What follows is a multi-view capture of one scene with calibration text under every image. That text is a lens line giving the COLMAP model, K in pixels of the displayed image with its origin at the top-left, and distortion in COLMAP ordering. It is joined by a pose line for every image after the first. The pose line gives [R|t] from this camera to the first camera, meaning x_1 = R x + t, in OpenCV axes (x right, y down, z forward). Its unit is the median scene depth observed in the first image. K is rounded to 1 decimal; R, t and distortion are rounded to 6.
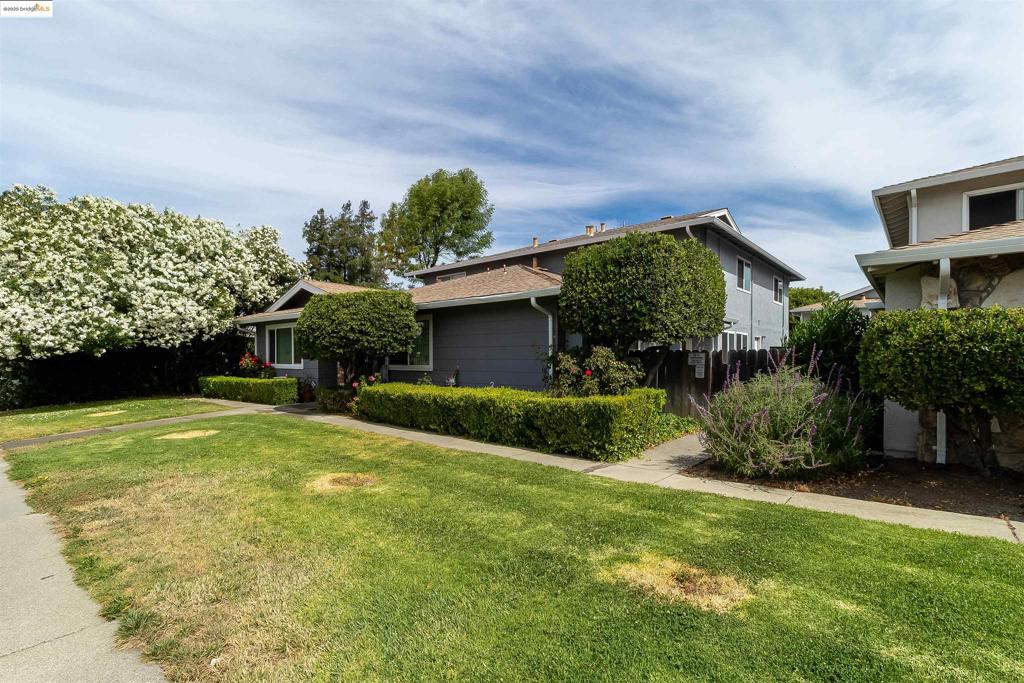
lens RADIAL K [[478.8, 0, 515.2], [0, 478.8, 341.4], [0, 0, 1]] dist [0.002163, 0.000541]
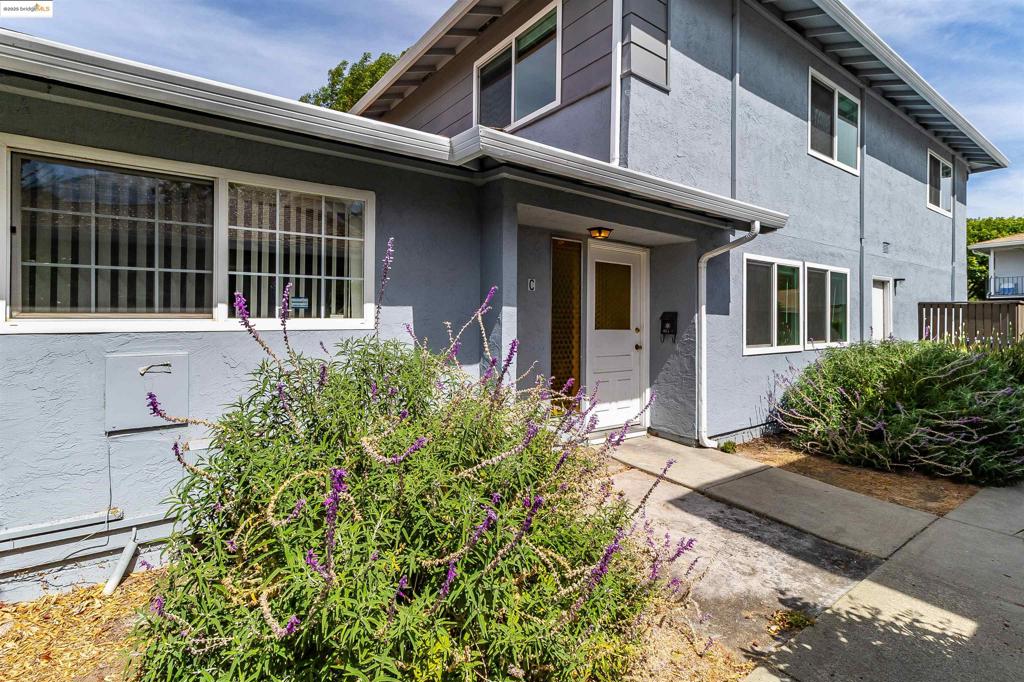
lens RADIAL K [[498.6, 0, 524.7], [0, 498.6, 322.0], [0, 0, 1]] dist [0.003806, 0.000663]
pose [[0.978427, -0.018018, -0.205804, 0.294205], [0.022677, 0.999537, 0.020302, 0.012818], [0.205343, -0.024531, 0.978383, 0.511377]]
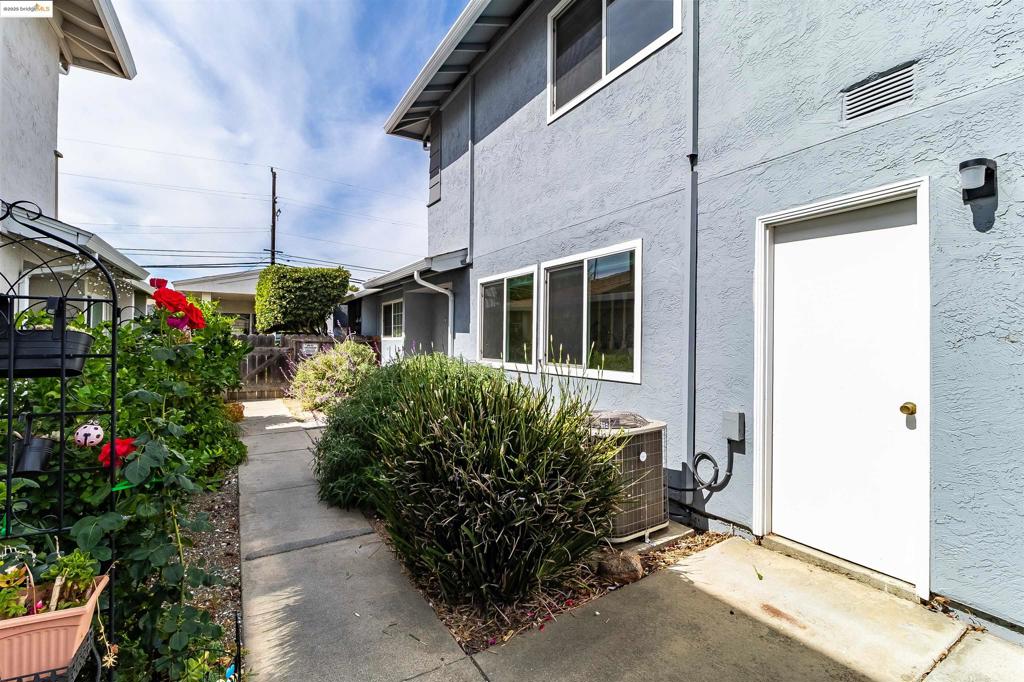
lens RADIAL K [[478.8, 0, 515.2], [0, 478.8, 340.9], [0, 0, 1]] dist [0.002163, 0.000541]
pose [[-0.322101, -0.028963, -0.946262, 0.693634], [0.000228, 0.999530, -0.030671, 0.035776], [0.946705, -0.010095, -0.321943, 0.989782]]
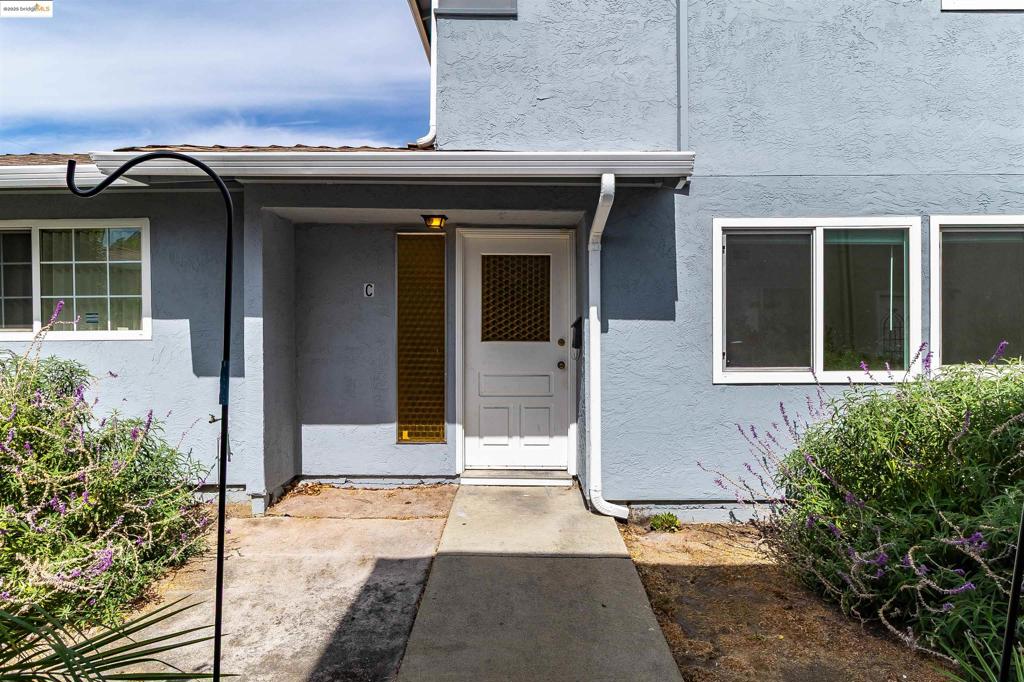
lens RADIAL K [[585.6, 0, 512.0], [0, 585.6, 341.0], [0, 0, 1]] dist [-0.001072, 0.000100]
pose [[0.652971, -0.014561, -0.757243, 0.486766], [0.037118, 0.999229, 0.012792, 0.020964], [0.756473, -0.036460, 0.653008, 0.636073]]
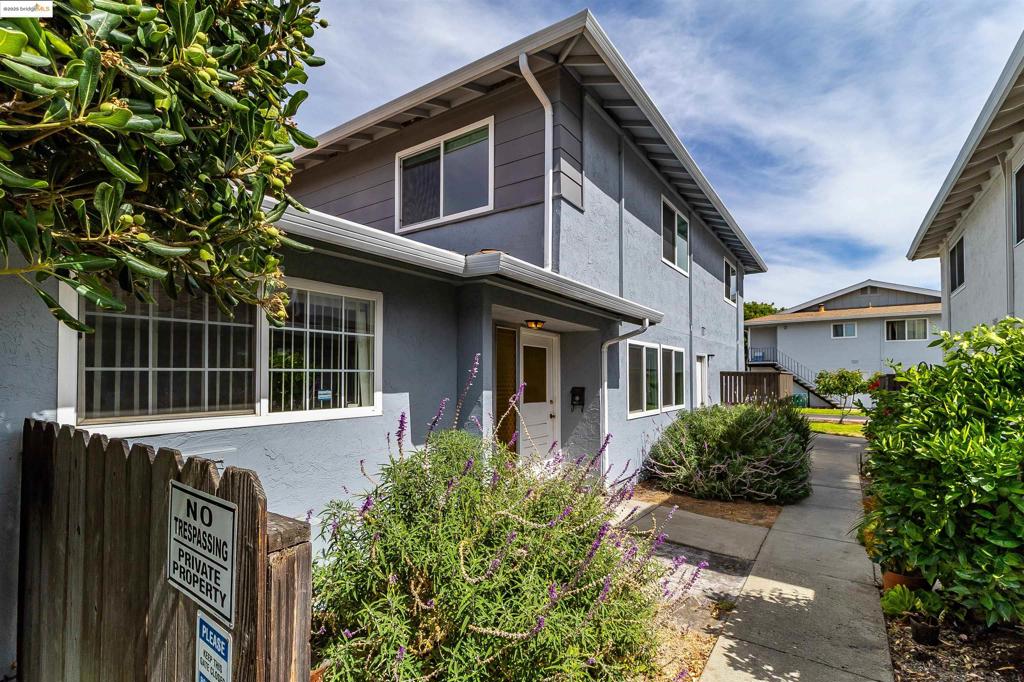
lens RADIAL K [[484.9, 0, 527.7], [0, 484.9, 375.4], [0, 0, 1]] dist [0.002022, 0.000153]
pose [[0.991006, -0.024179, 0.131612, 0.234589], [0.021937, 0.999589, 0.018462, -0.001027], [-0.132005, -0.015408, 0.991129, 0.474055]]
